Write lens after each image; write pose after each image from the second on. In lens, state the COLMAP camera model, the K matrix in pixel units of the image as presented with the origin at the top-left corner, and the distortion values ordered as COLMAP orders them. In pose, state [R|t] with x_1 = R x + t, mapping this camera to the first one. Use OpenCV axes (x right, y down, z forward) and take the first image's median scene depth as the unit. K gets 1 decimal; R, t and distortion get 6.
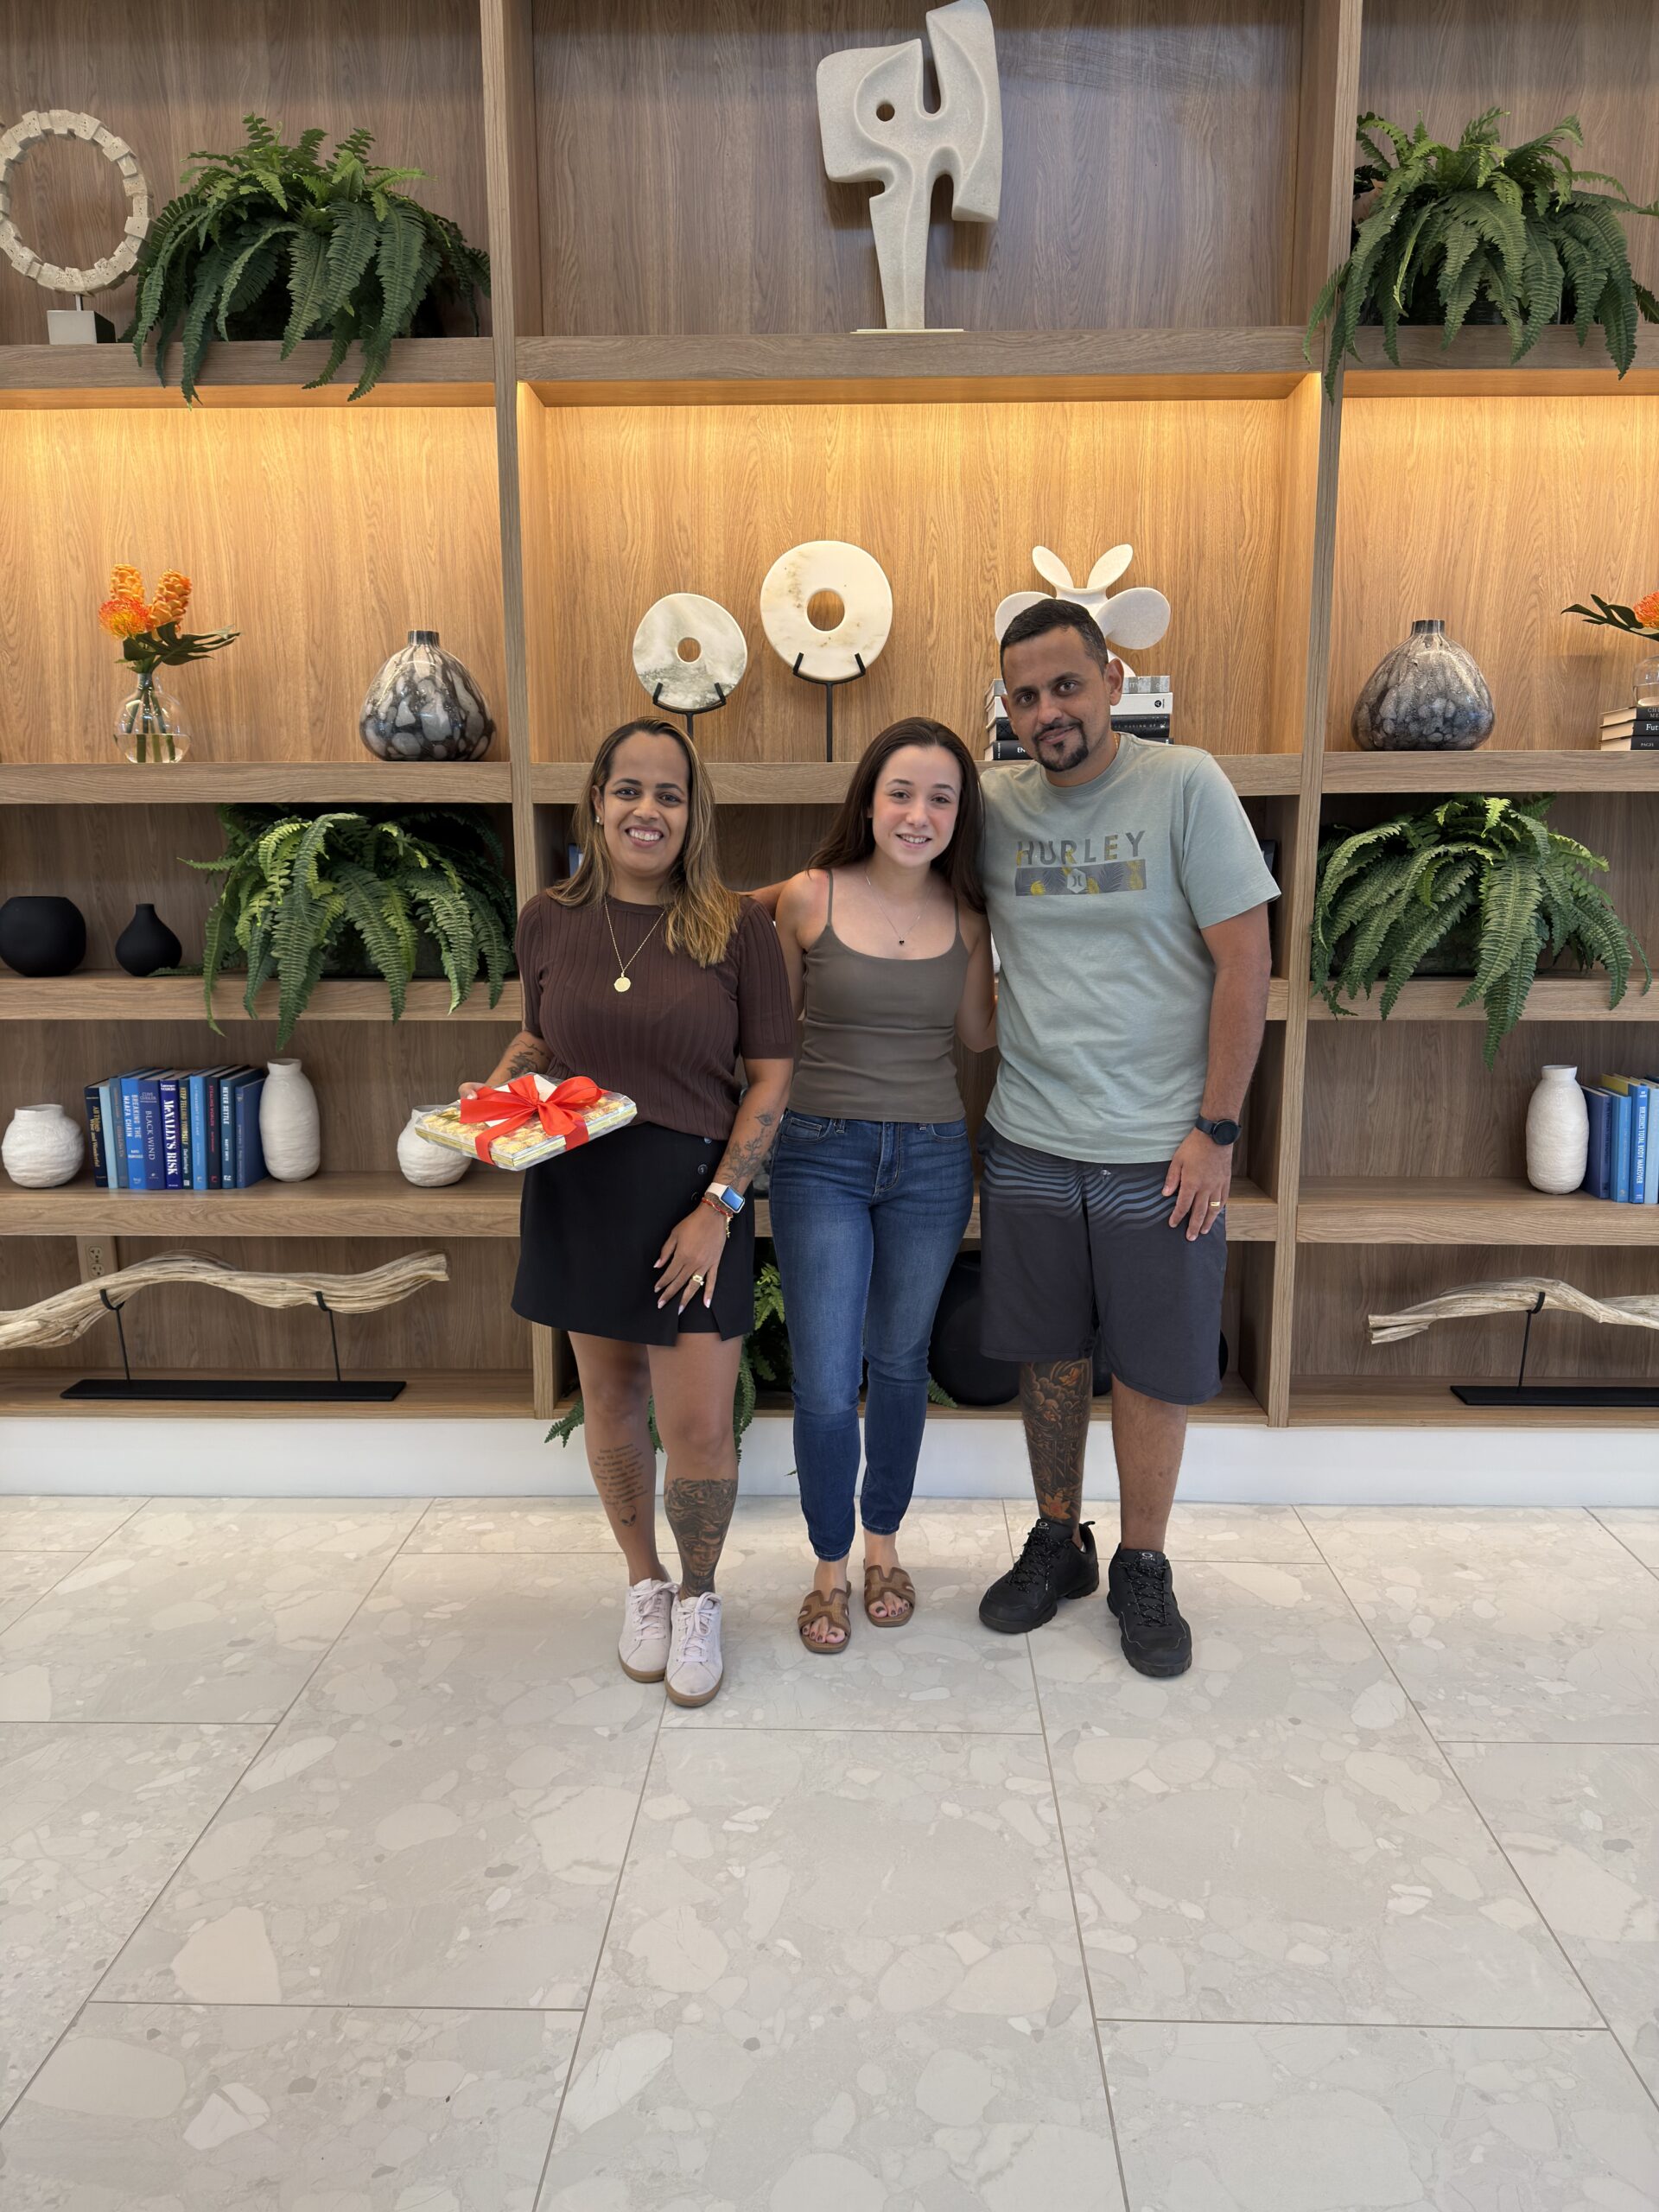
lens RADIAL K [[1519.8, 0, 843.1], [0, 1519.8, 1121.1], [0, 0, 1]] dist [0.006023, -0.019221]
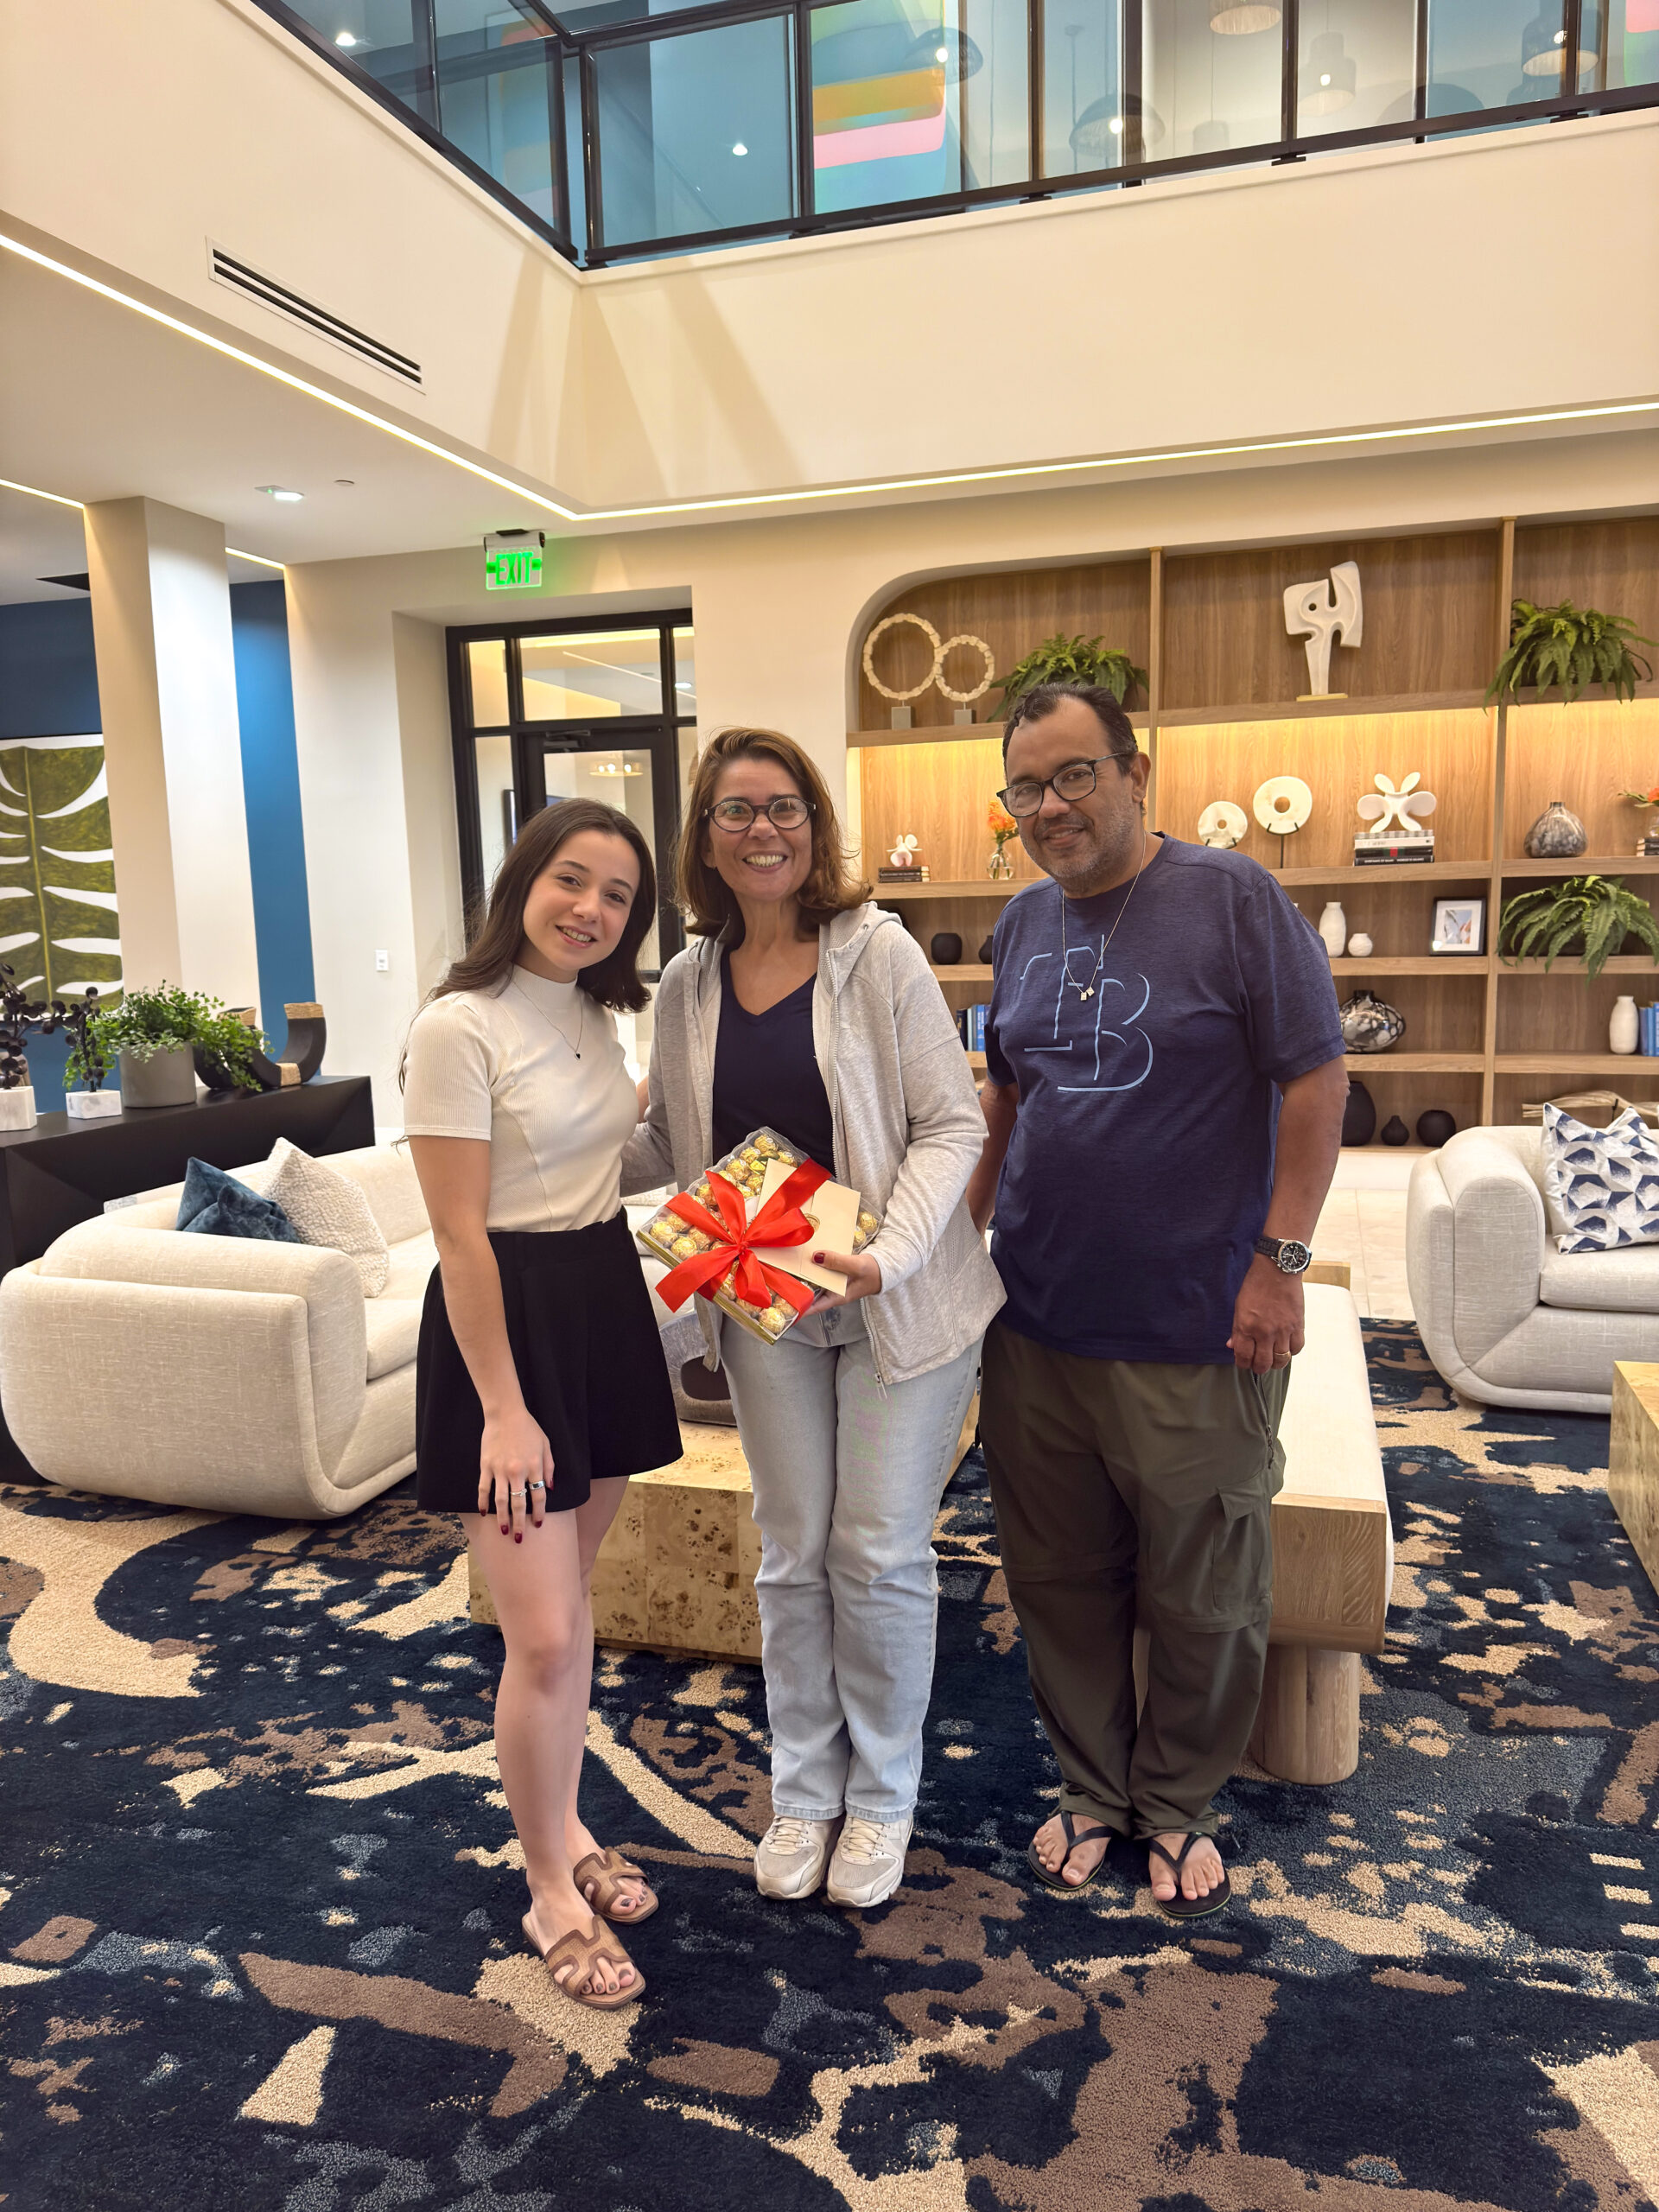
lens RADIAL K [[1544.4, 0, 828.7], [0, 1544.4, 1115.7], [0, 0, 1]] dist [0.145849, -0.330866]
pose [[0.962117, 0.016075, -0.272164, -0.020098], [-0.026853, 0.998994, -0.035922, 0.262587], [0.271312, 0.041869, 0.961580, -1.566340]]
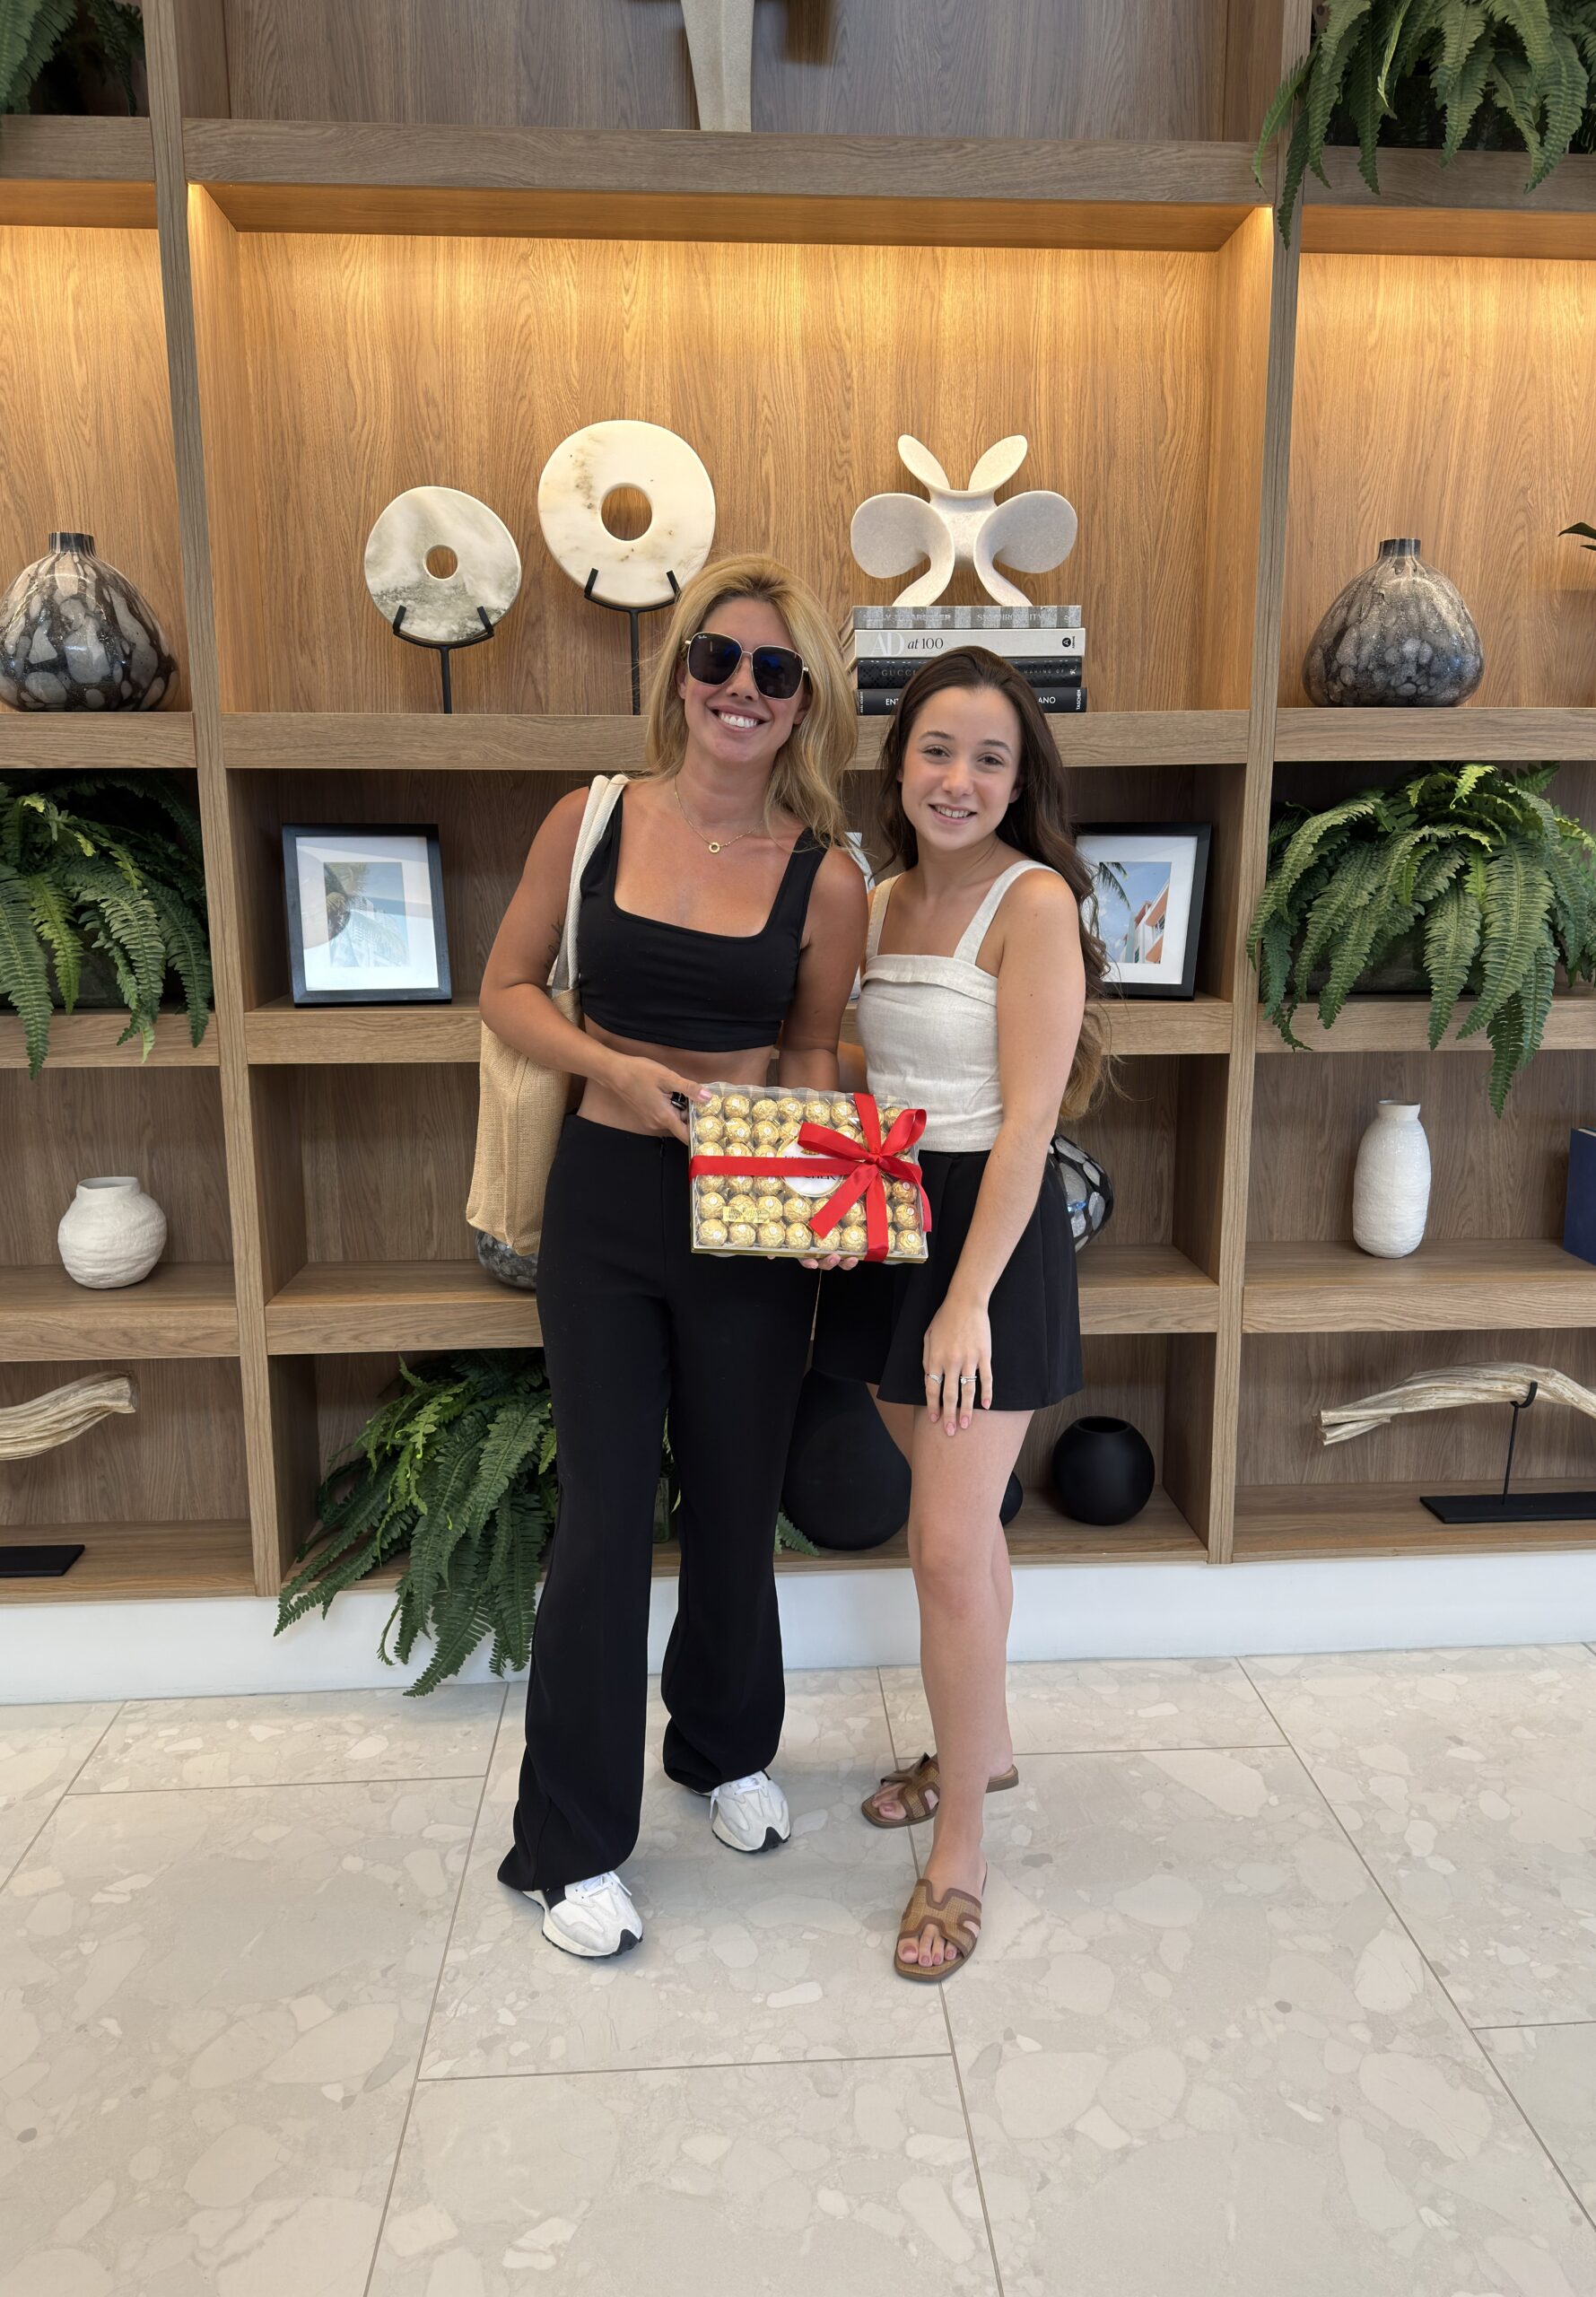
lens RADIAL K [[1603.4, 0, 821.6], [0, 1603.4, 1147.9], [0, 0, 1]] dist [0.003035, -0.014768]
pose [[0.995310, -0.018895, 0.094875, 0.003660], [0.017103, 0.999660, 0.019669, -0.037587], [-0.095215, -0.017954, 0.995295, 0.199740]]
